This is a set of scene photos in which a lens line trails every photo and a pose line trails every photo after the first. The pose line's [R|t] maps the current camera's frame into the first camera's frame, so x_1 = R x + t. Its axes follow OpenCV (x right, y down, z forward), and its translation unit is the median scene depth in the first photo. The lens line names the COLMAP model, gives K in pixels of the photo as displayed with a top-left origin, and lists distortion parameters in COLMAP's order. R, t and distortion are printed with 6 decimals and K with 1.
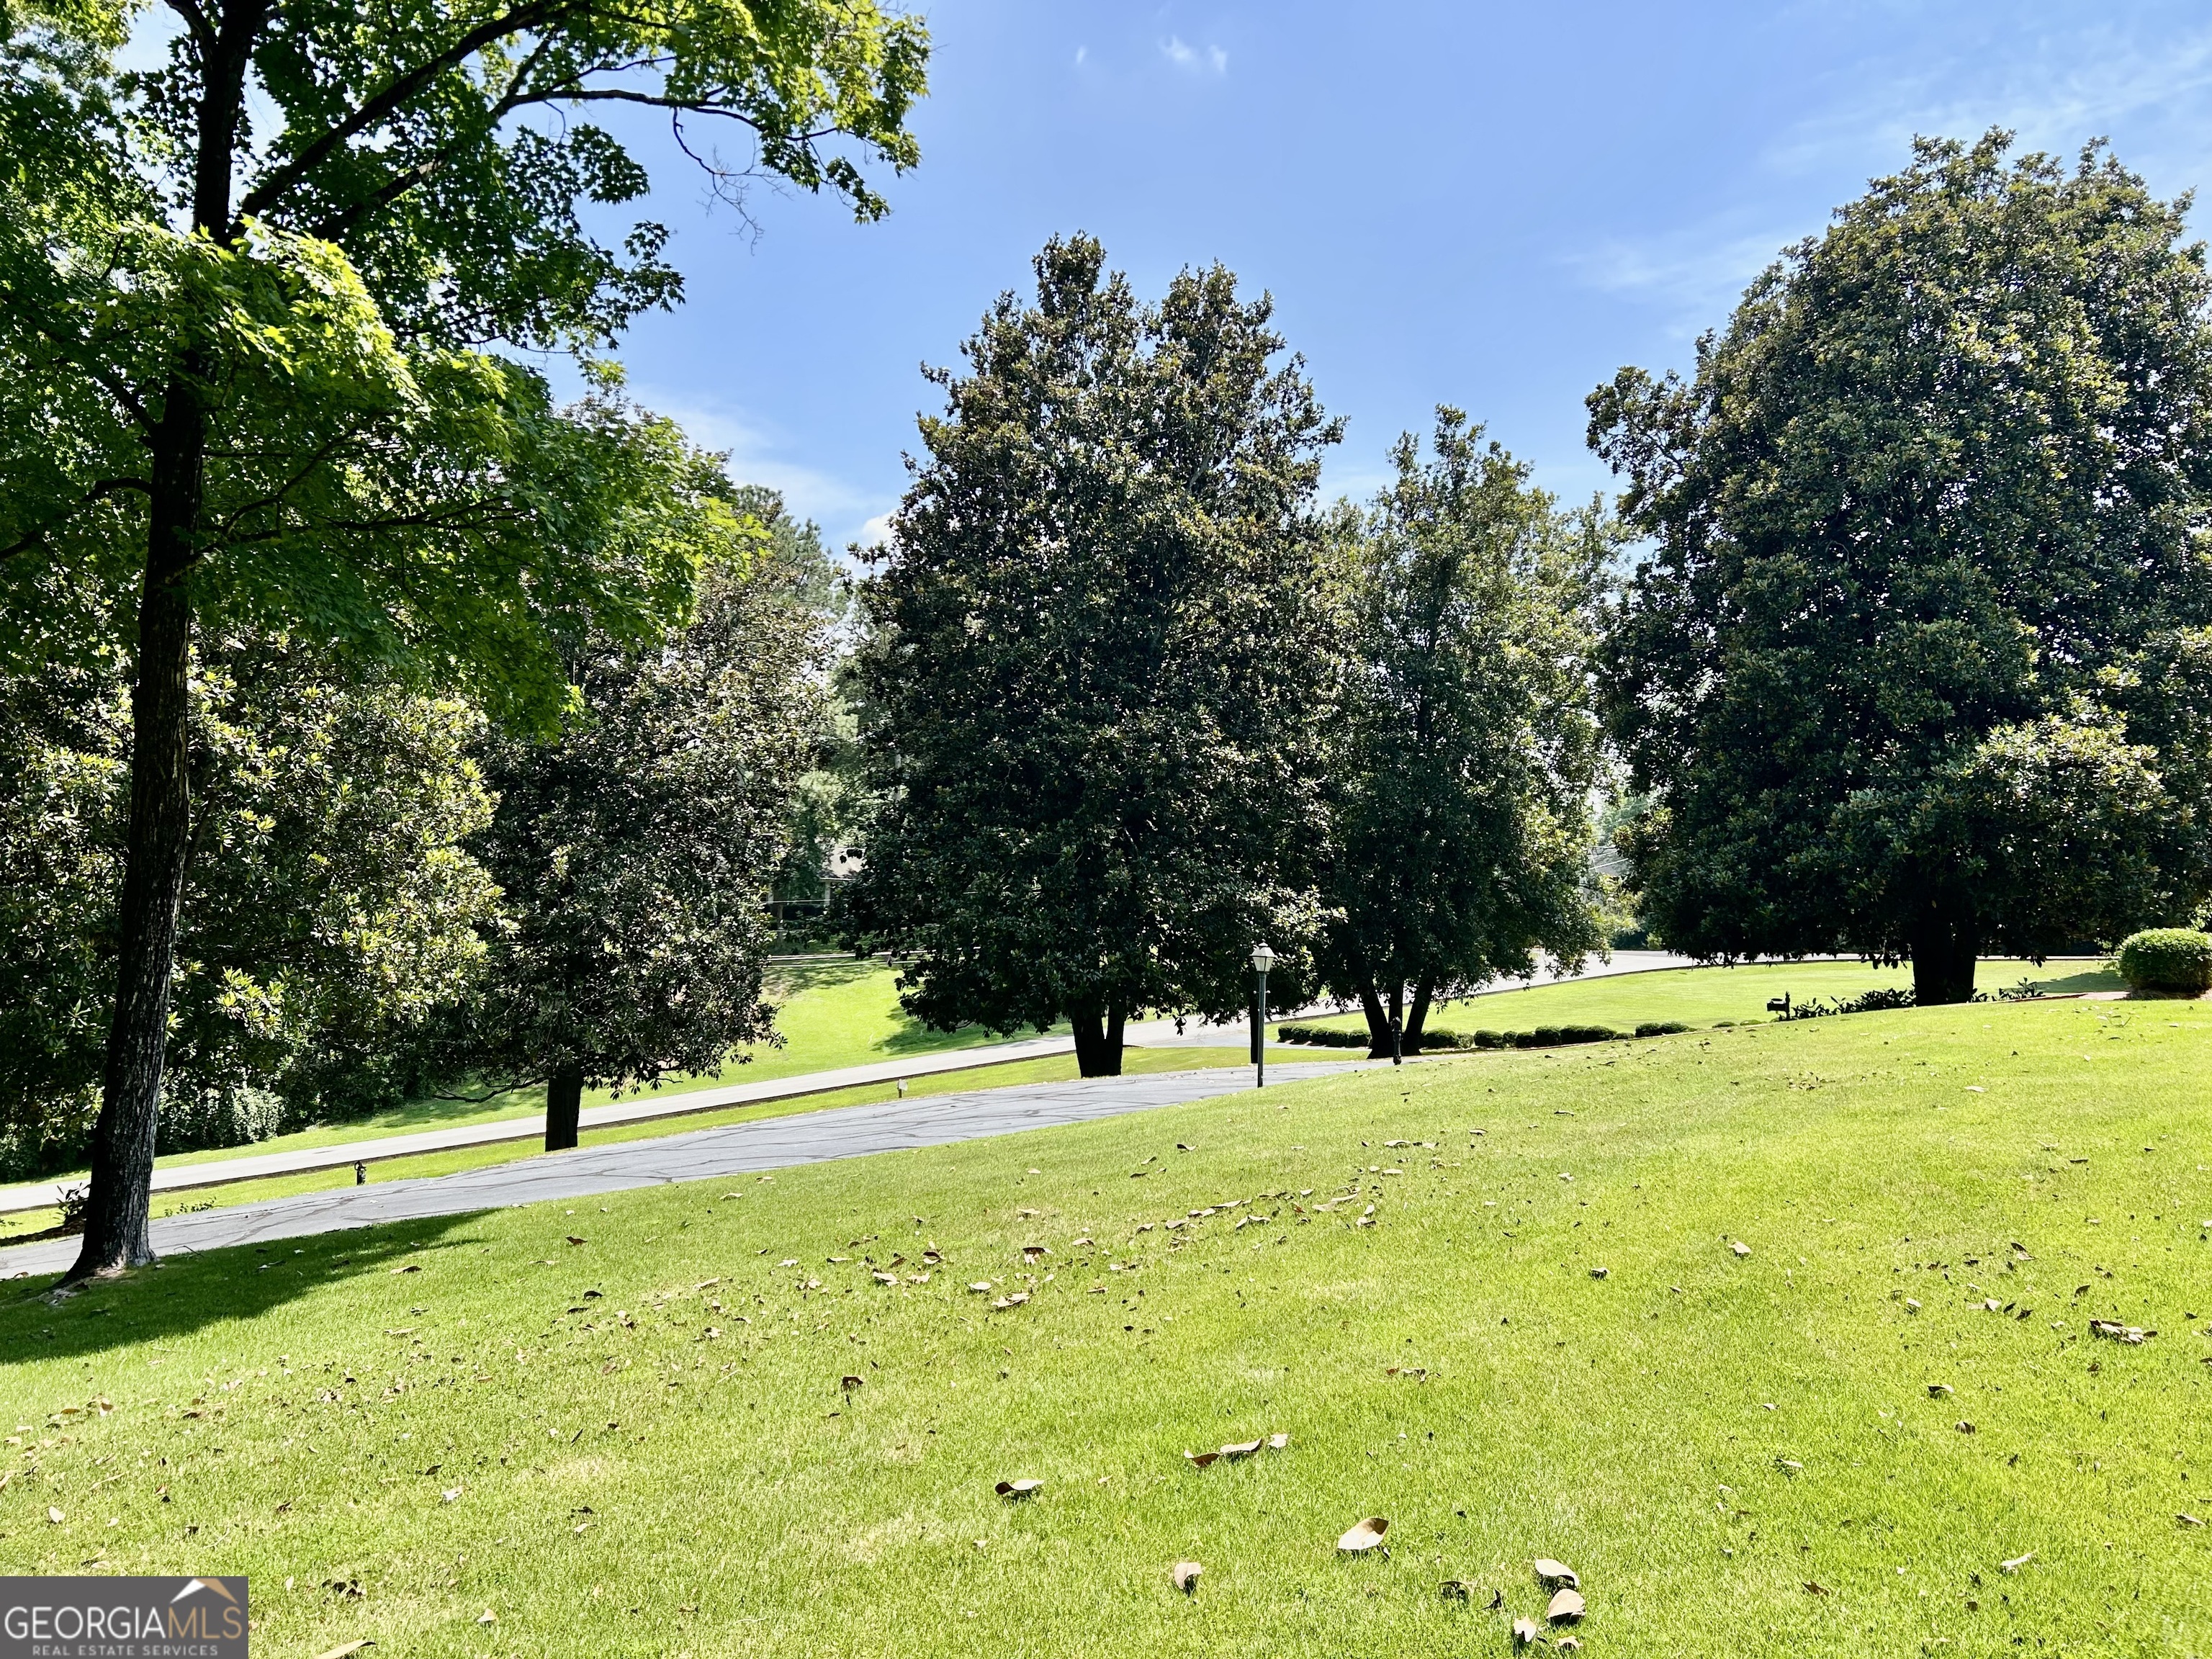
lens RADIAL K [[1701.5, 0, 1137.8], [0, 1701.5, 837.0], [0, 0, 1]] dist [0.047325, -0.070310]
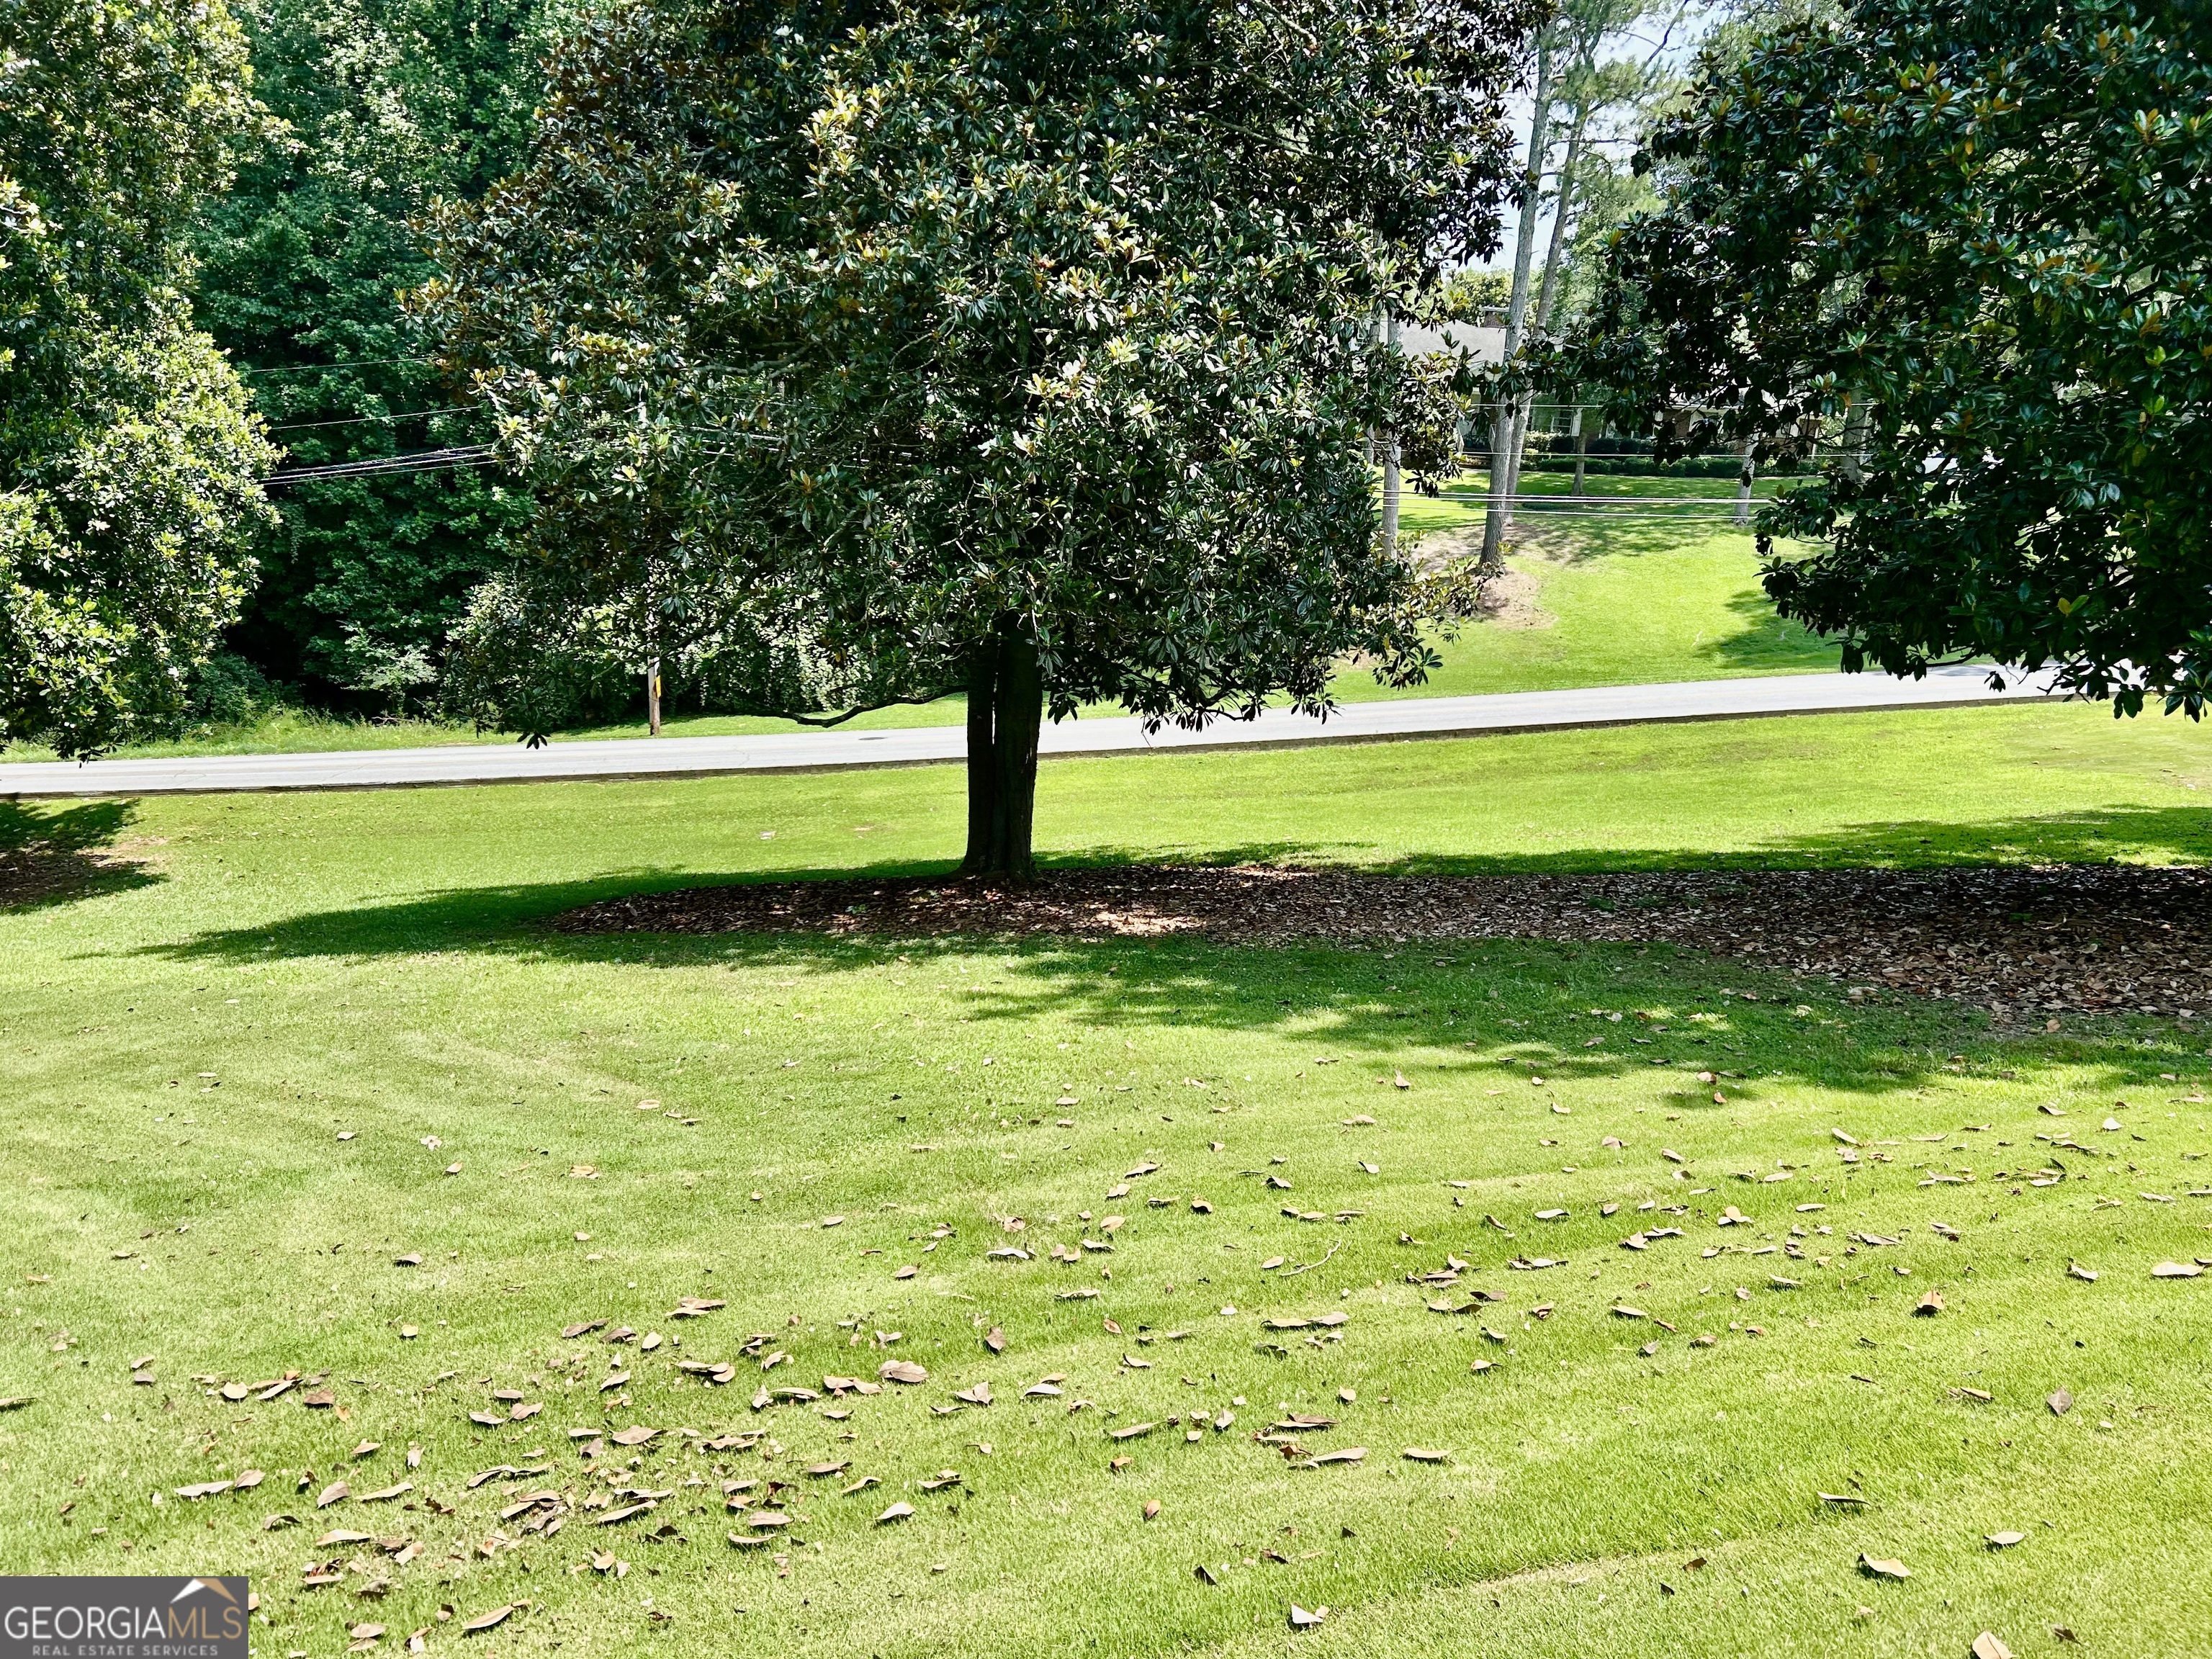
lens RADIAL K [[1701.5, 0, 1137.8], [0, 1701.5, 837.0], [0, 0, 1]] dist [0.047325, -0.070310]
pose [[0.886409, 0.137420, -0.442034, -0.059237], [-0.023992, 0.967274, 0.252597, 0.040722], [0.462280, -0.213299, 0.860698, 0.411671]]
